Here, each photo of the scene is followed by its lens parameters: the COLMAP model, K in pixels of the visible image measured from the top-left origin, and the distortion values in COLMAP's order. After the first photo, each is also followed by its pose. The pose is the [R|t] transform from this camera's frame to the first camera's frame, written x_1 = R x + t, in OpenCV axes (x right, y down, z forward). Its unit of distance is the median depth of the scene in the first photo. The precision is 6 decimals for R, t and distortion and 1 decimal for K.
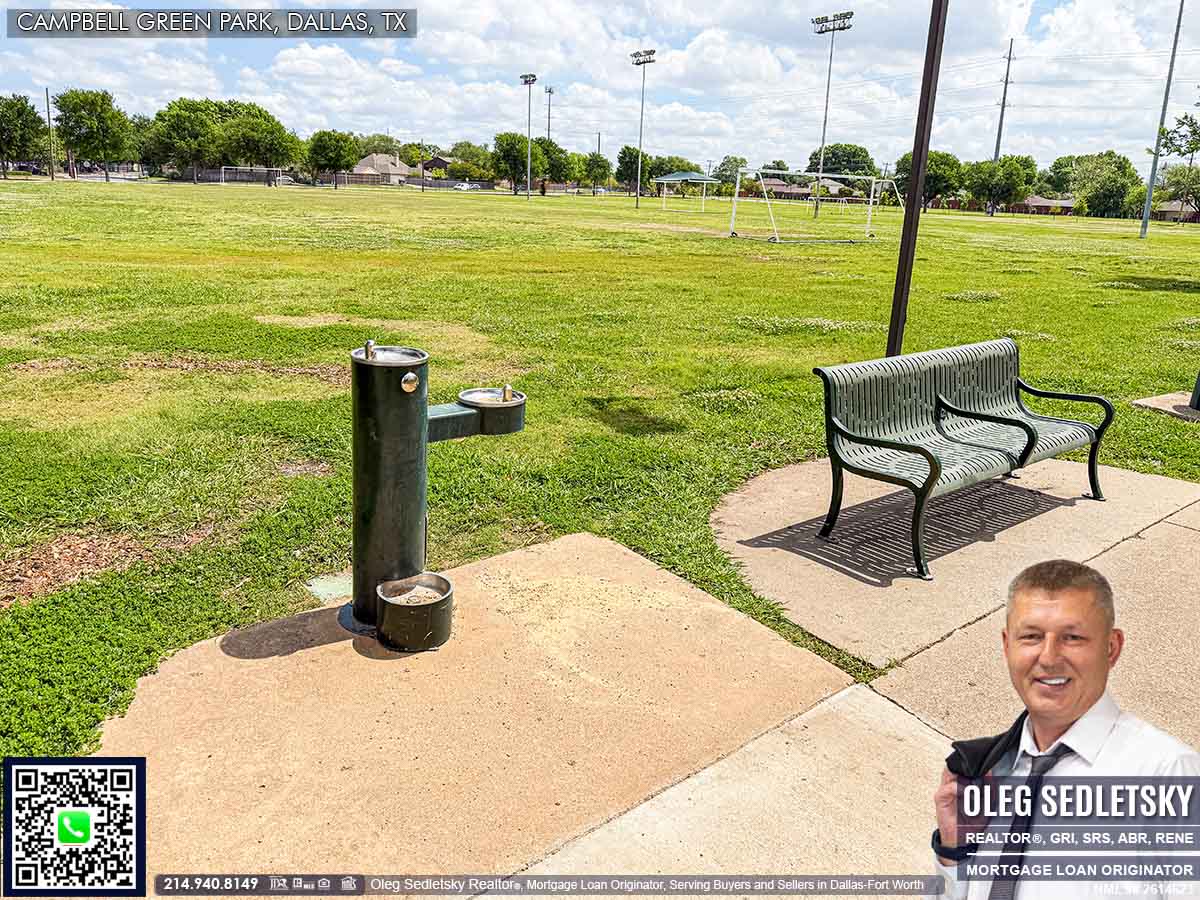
lens RADIAL K [[865.3, 0, 603.9], [0, 865.3, 388.4], [0, 0, 1]] dist [-0.002868, -0.003742]
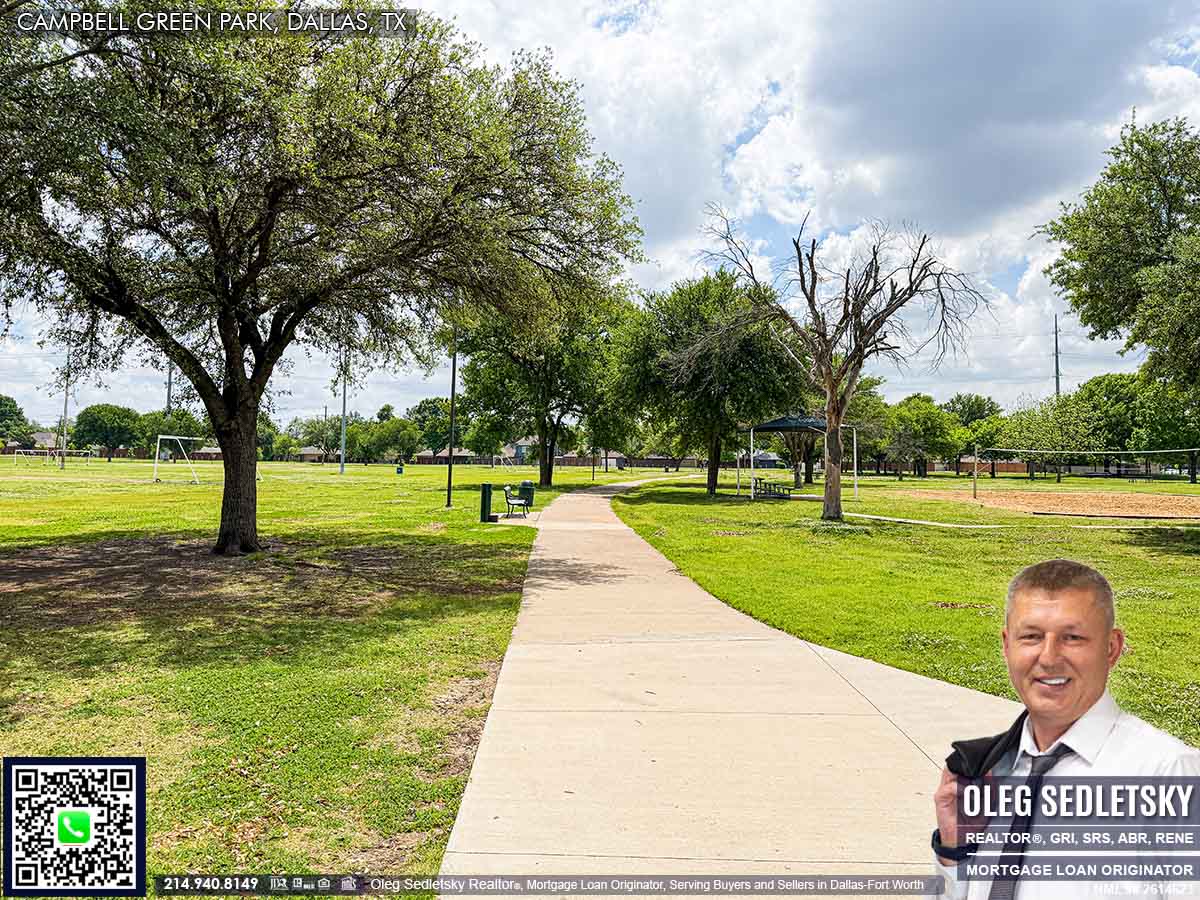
lens RADIAL K [[837.4, 0, 583.0], [0, 837.4, 448.8], [0, 0, 1]] dist [0.105338, -0.154509]
pose [[0.609904, -0.017890, 0.792273, -0.081806], [0.183558, 0.975746, -0.119273, 0.010003], [-0.770924, 0.218173, 0.598396, -0.059589]]
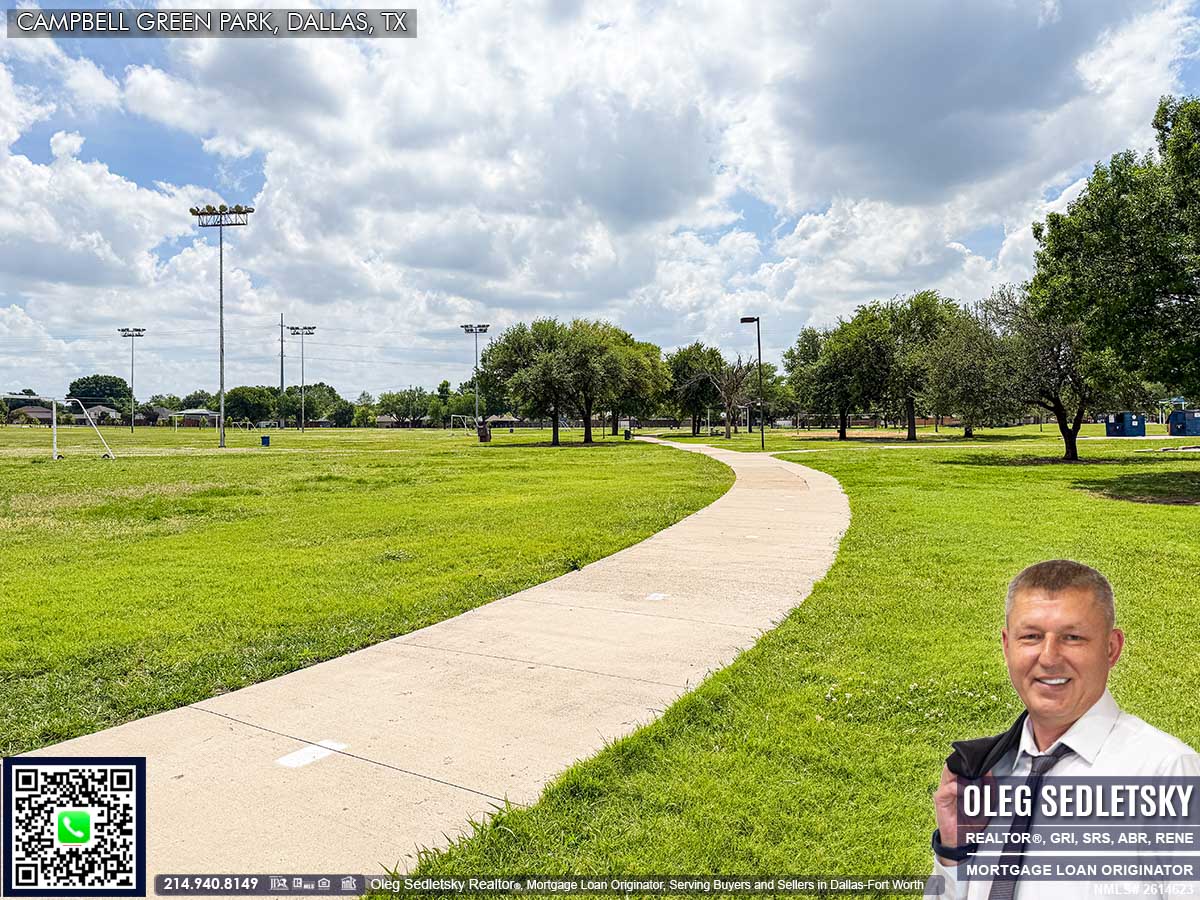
lens RADIAL K [[837.4, 0, 583.0], [0, 837.4, 448.8], [0, 0, 1]] dist [0.105338, -0.154509]
pose [[0.606740, -0.065387, 0.792207, -0.344722], [0.202620, 0.976412, -0.074593, 0.034783], [-0.768643, 0.205775, 0.605677, -0.213312]]
